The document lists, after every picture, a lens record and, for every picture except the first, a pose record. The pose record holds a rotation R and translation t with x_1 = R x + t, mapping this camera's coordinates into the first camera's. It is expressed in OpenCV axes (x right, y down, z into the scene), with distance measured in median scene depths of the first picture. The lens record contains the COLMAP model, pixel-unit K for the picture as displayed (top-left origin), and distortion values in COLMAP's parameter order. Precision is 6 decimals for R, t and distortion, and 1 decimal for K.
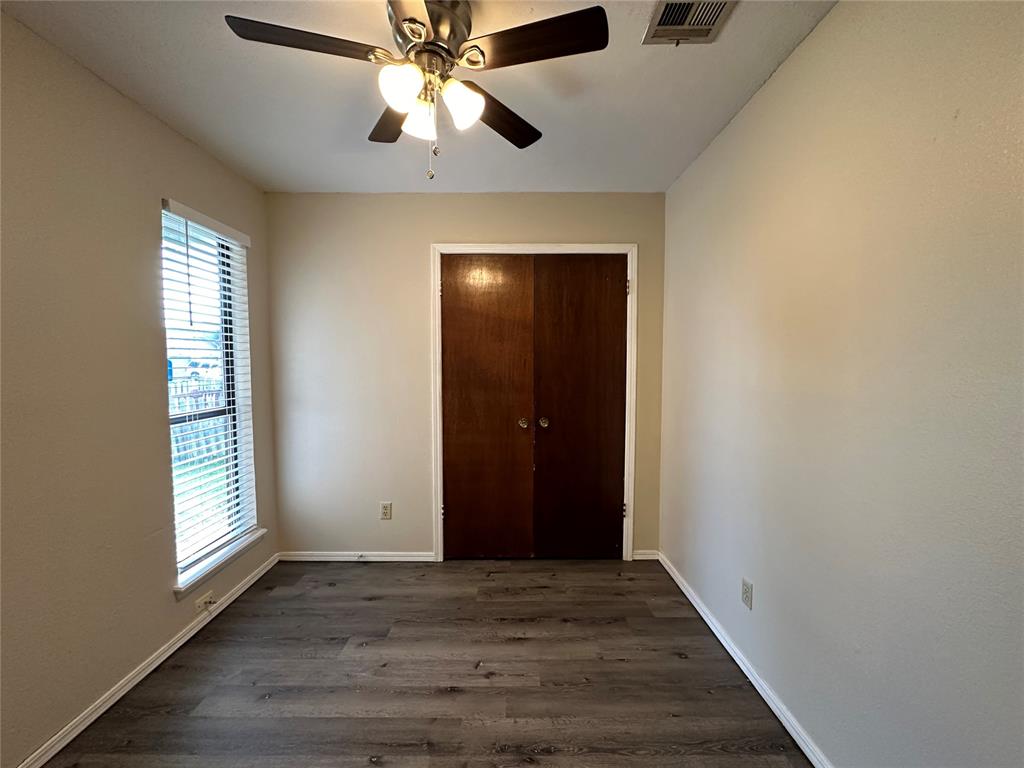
lens RADIAL K [[404.7, 0, 511.3], [0, 404.7, 381.6], [0, 0, 1]] dist [-0.001642, -0.000211]
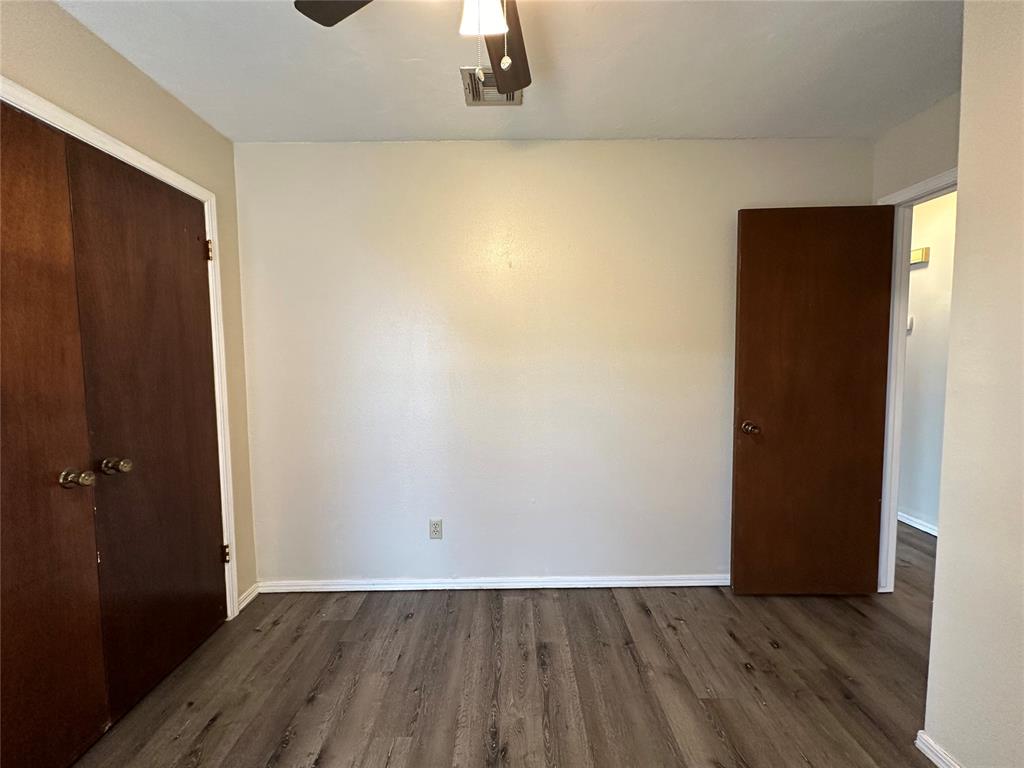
lens RADIAL K [[404.7, 0, 510.8], [0, 404.7, 383.8], [0, 0, 1]] dist [-0.001642, -0.000211]
pose [[-0.000259, -0.068479, 0.997653, -0.595269], [0.054430, 0.996173, 0.068391, -0.020224], [-0.998518, 0.054320, 0.003469, 0.626938]]
